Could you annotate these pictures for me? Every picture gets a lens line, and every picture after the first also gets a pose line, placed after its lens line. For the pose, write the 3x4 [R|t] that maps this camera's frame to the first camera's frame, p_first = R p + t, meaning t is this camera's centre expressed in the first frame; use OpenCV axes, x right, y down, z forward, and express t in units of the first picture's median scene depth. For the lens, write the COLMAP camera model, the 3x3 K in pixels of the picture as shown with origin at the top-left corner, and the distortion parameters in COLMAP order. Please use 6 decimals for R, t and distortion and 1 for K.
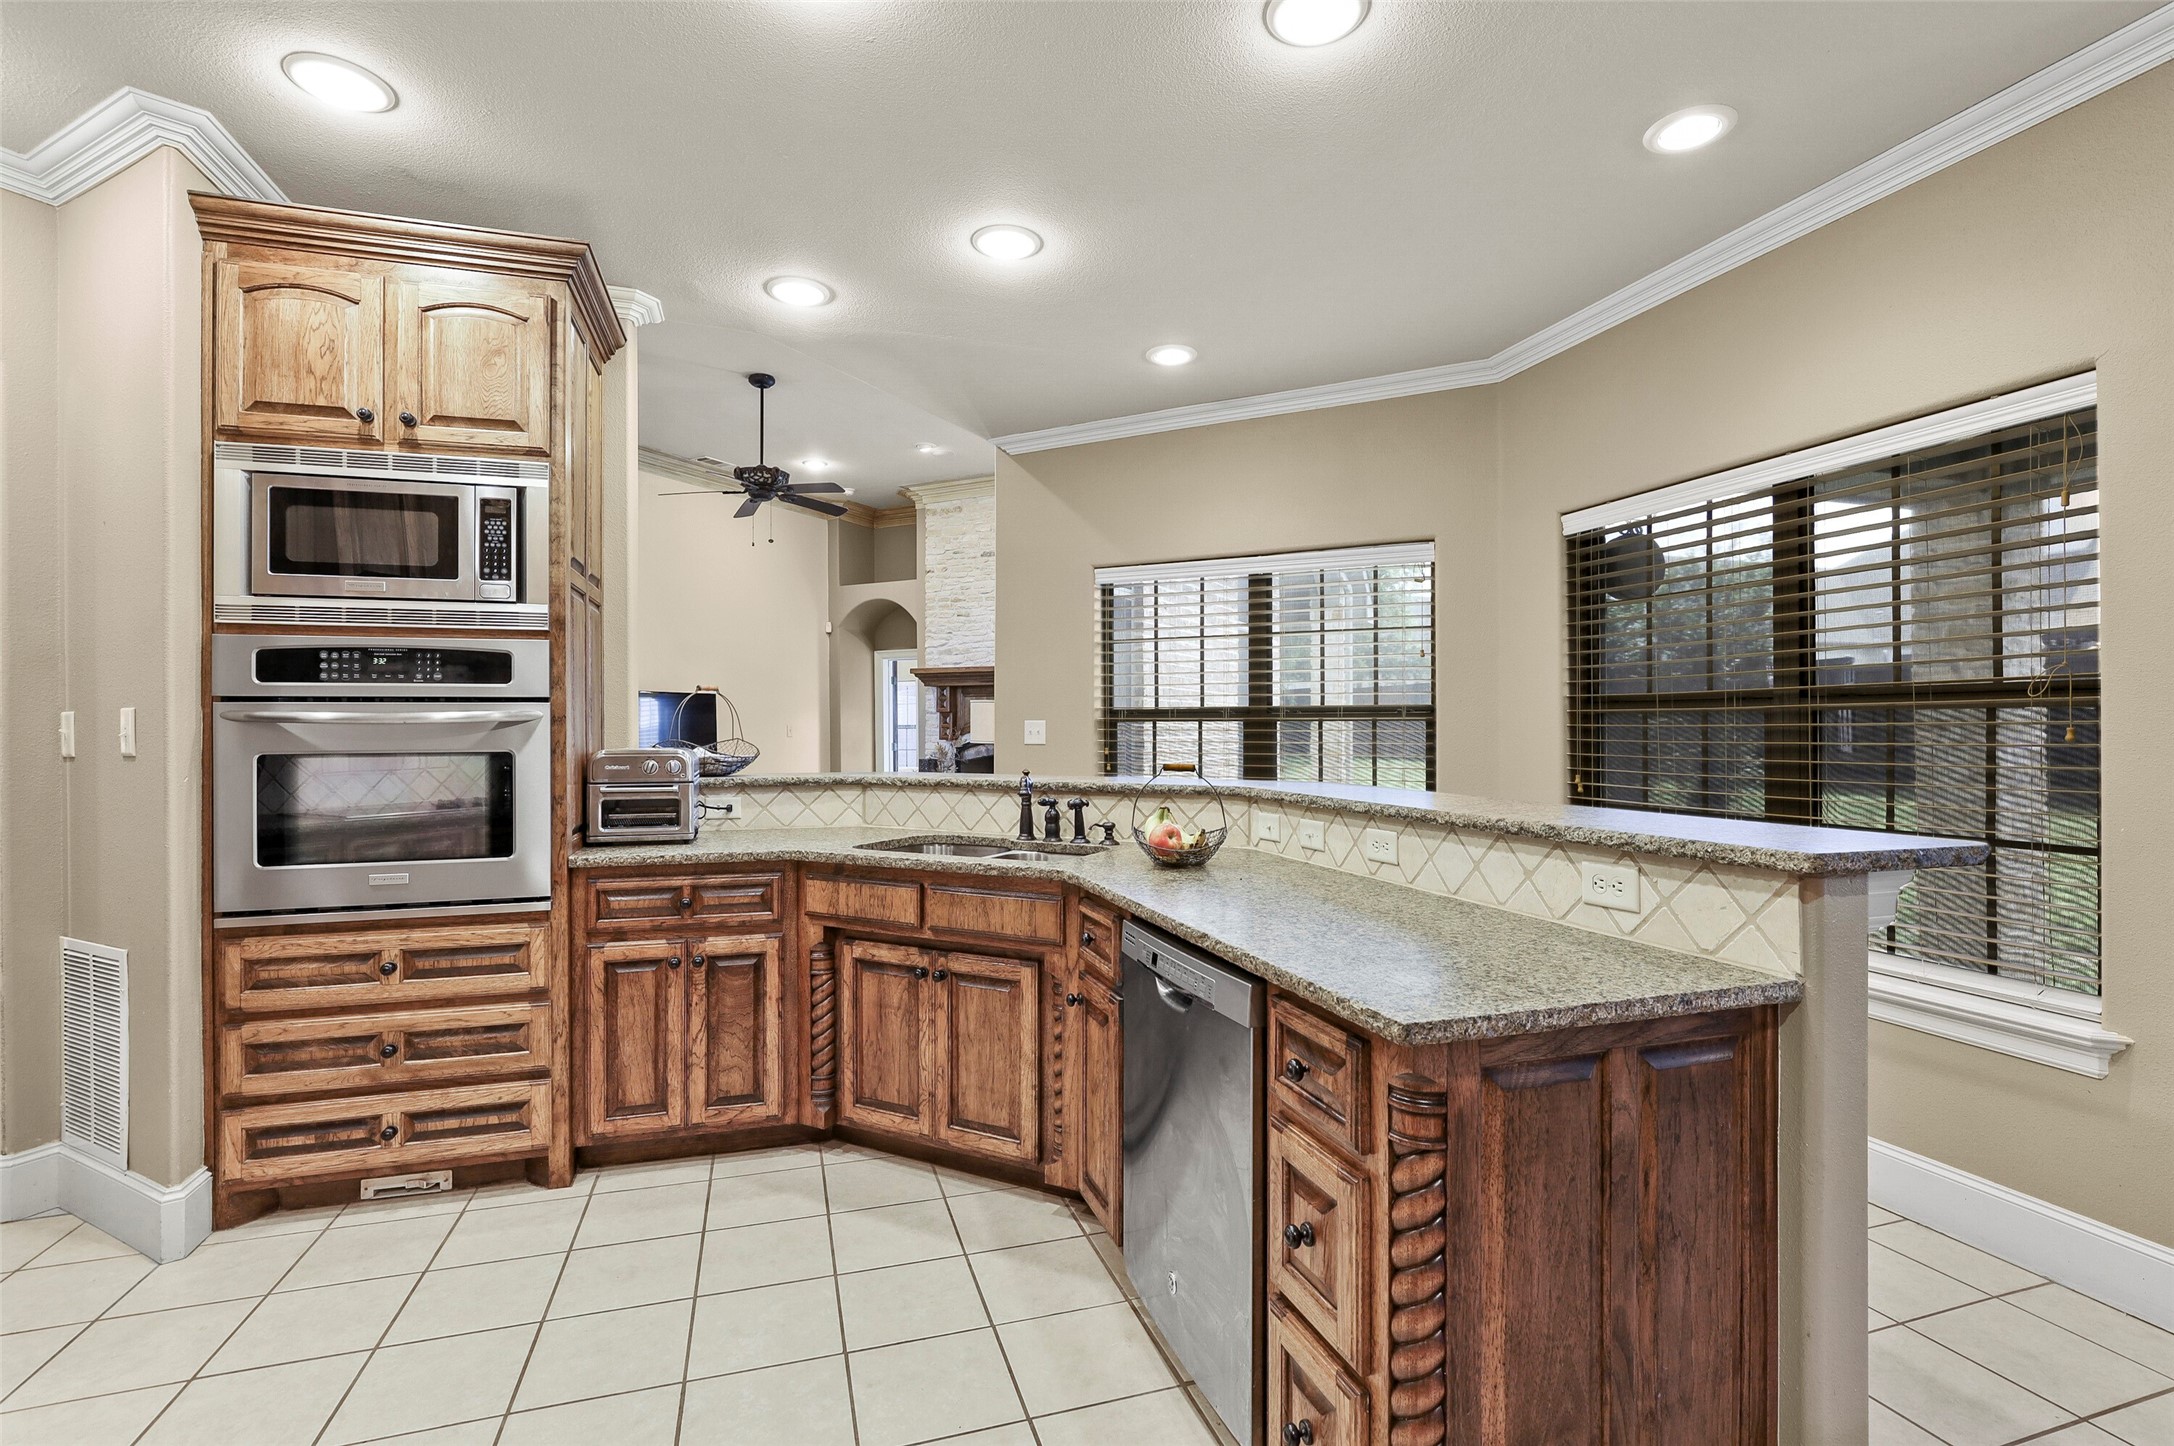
lens RADIAL K [[990.1, 0, 1067.1], [0, 990.1, 723.9], [0, 0, 1]] dist [-0.015649, 0.002261]
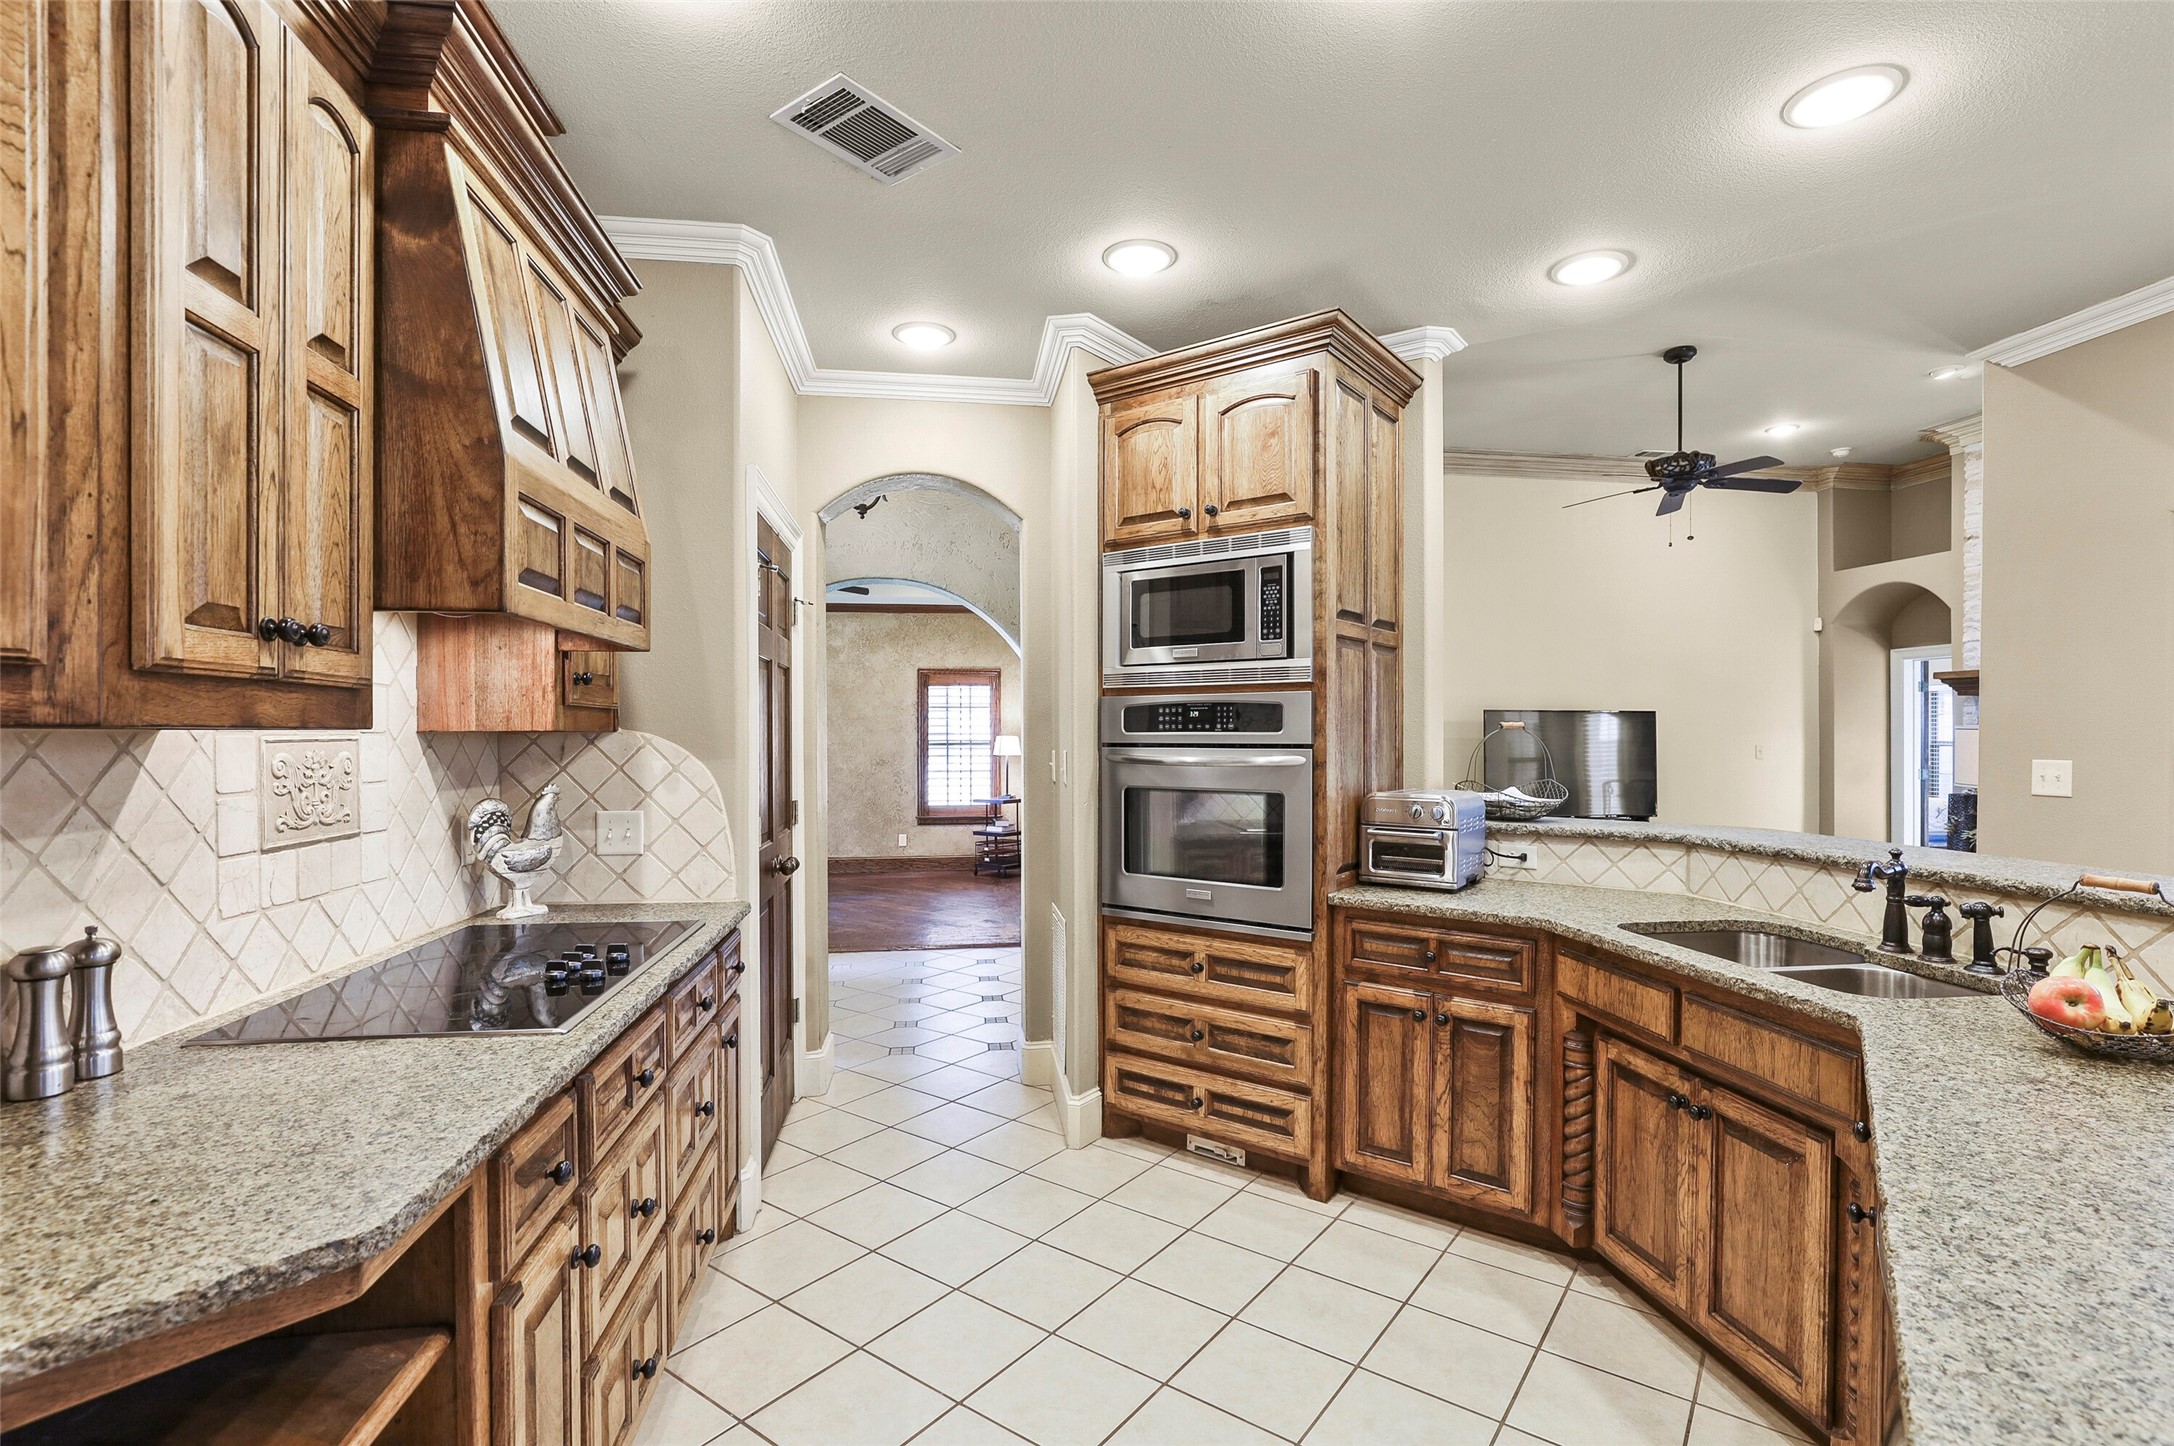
lens RADIAL K [[990.1, 0, 1108.6], [0, 990.1, 737.9], [0, 0, 1]] dist [-0.015649, 0.002261]
pose [[0.590396, 0.007687, -0.807077, 0.212757], [0.001255, 0.999945, 0.010442, -0.044596], [0.807112, -0.007178, 0.590354, 0.181256]]
